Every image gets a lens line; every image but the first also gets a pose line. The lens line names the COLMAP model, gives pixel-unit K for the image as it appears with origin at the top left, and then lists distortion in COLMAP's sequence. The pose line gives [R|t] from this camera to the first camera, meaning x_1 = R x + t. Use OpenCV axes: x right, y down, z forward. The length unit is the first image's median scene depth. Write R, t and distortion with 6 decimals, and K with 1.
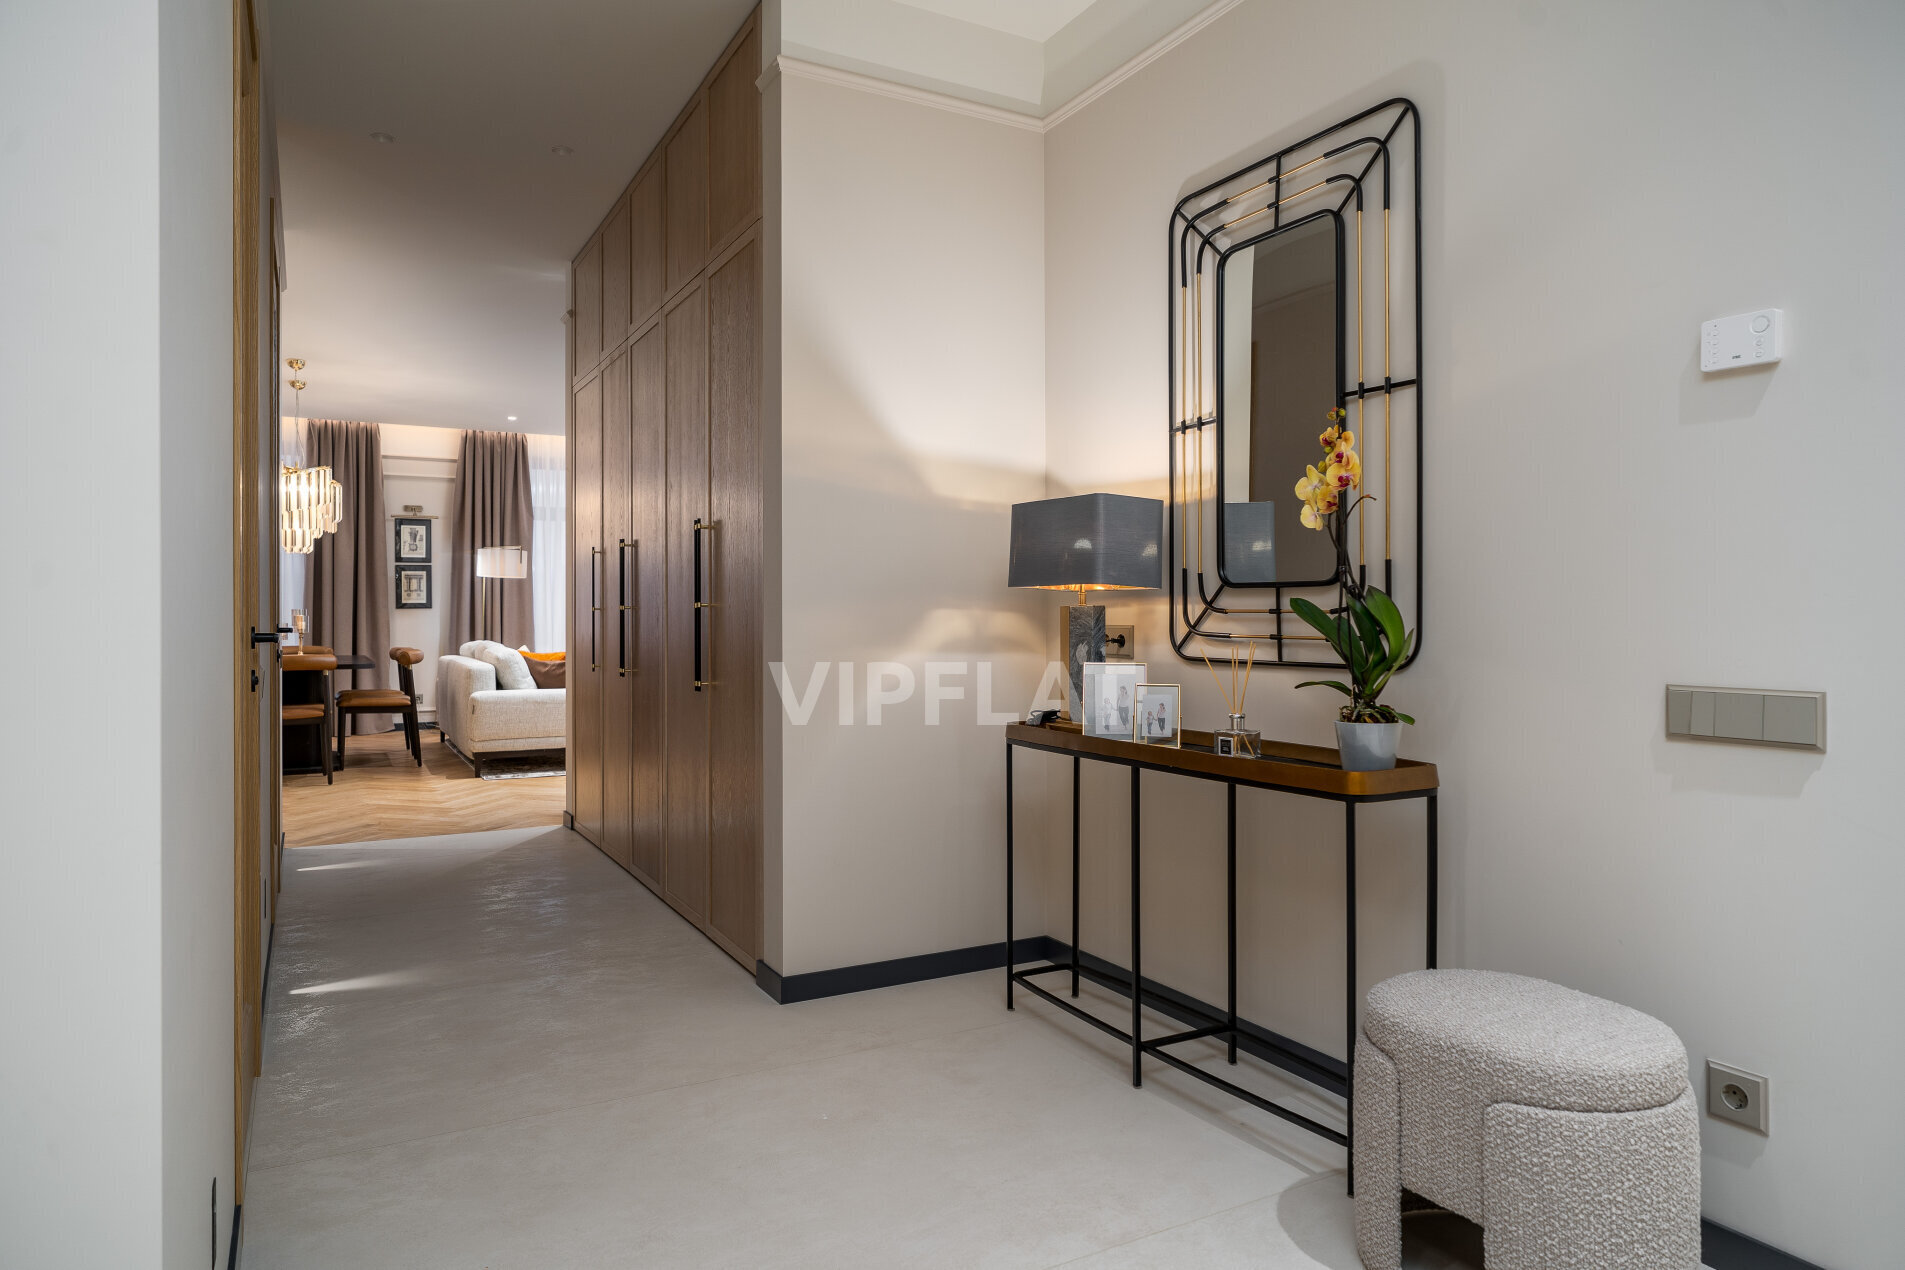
lens RADIAL K [[1205.4, 0, 949.8], [0, 1205.4, 618.0], [0, 0, 1]] dist [-0.001859, -0.000722]
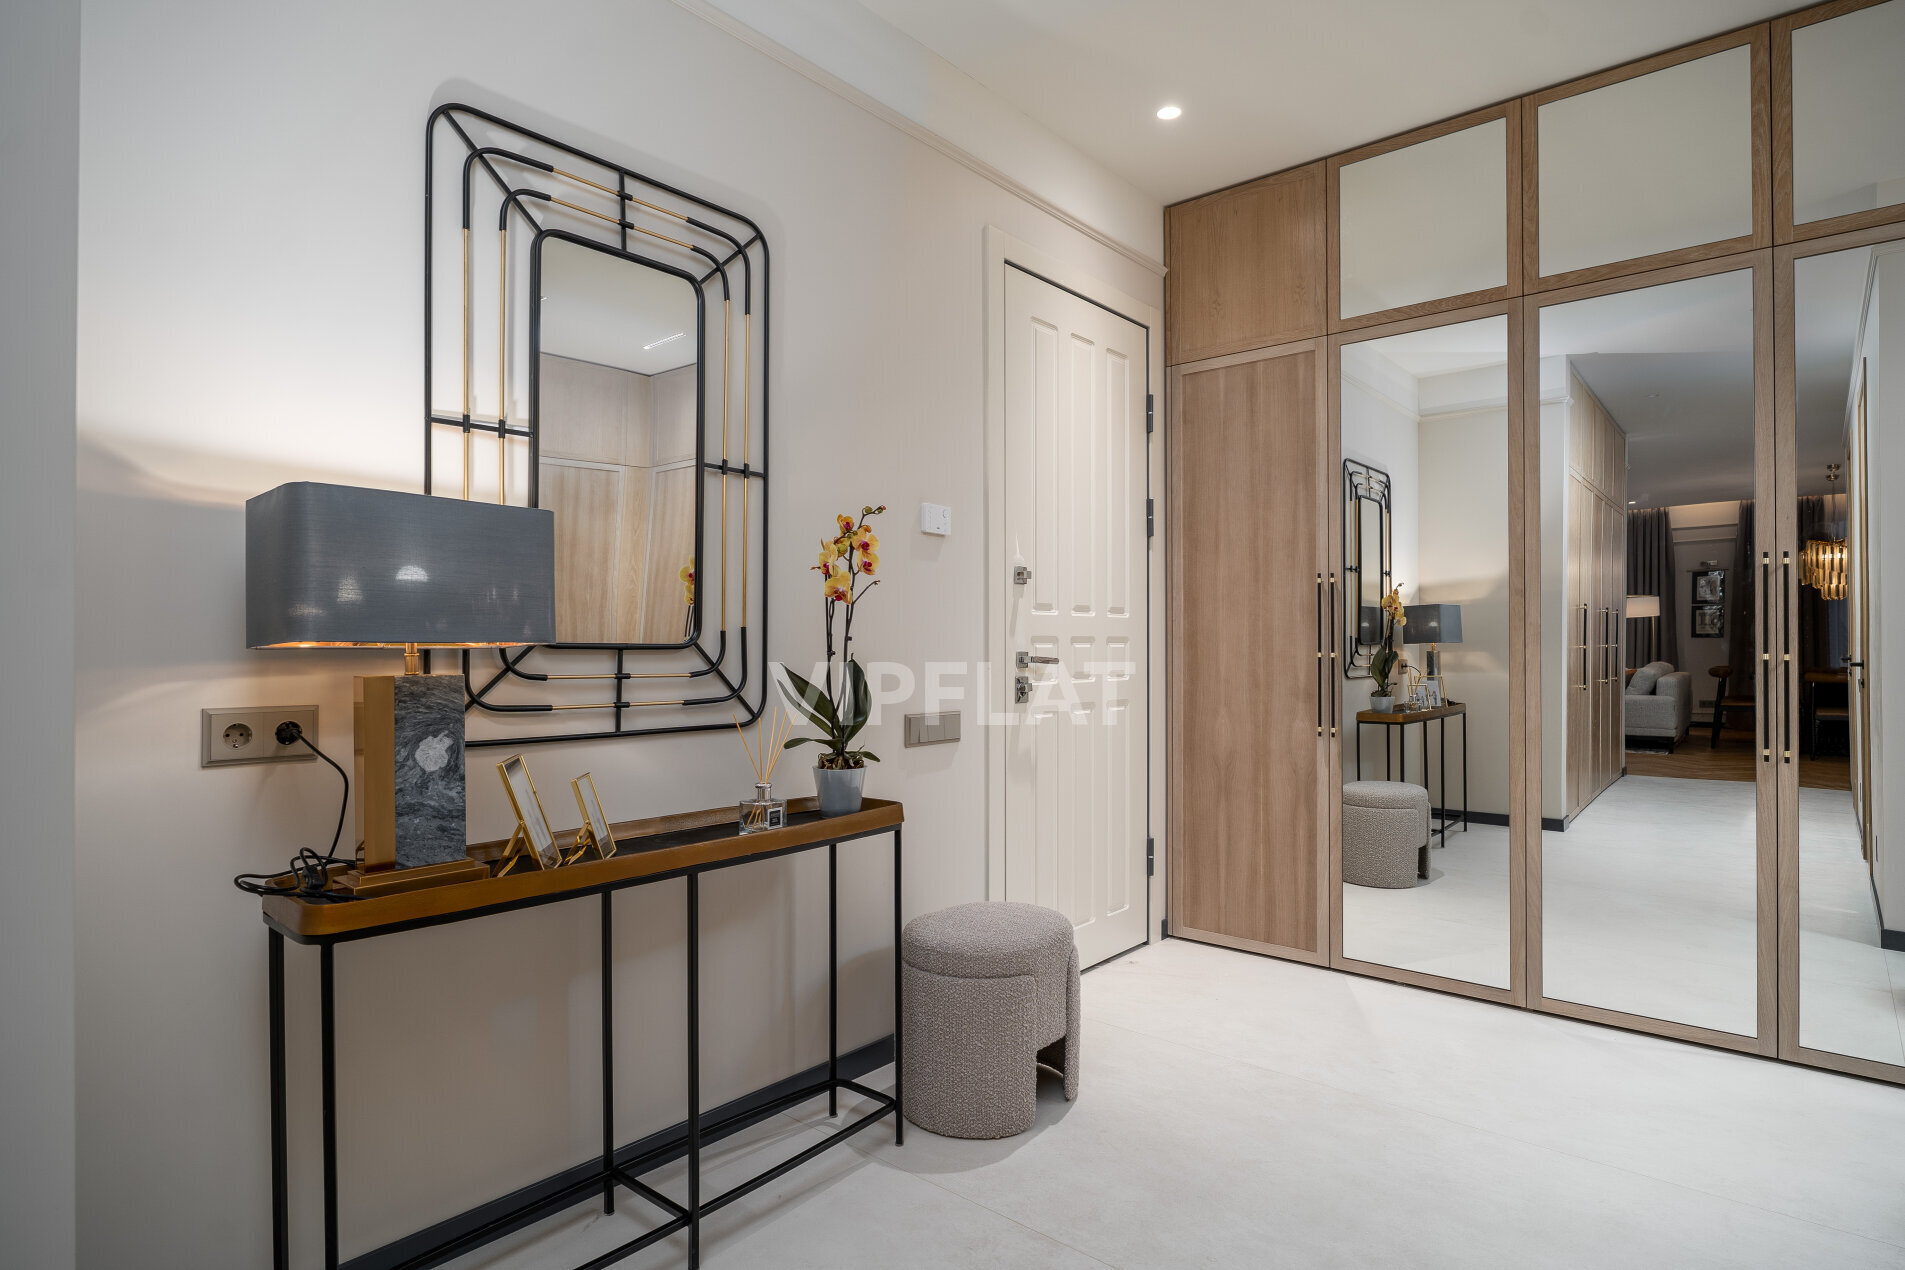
lens RADIAL K [[1004.6, 0, 950.3], [0, 1004.6, 650.5], [0, 0, 1]] dist [-0.001986, -0.000214]
pose [[-0.344376, 0.001705, 0.938830, -0.516993], [0.005353, 0.999986, 0.000147, -0.023382], [-0.938816, 0.005076, -0.344380, 1.027670]]
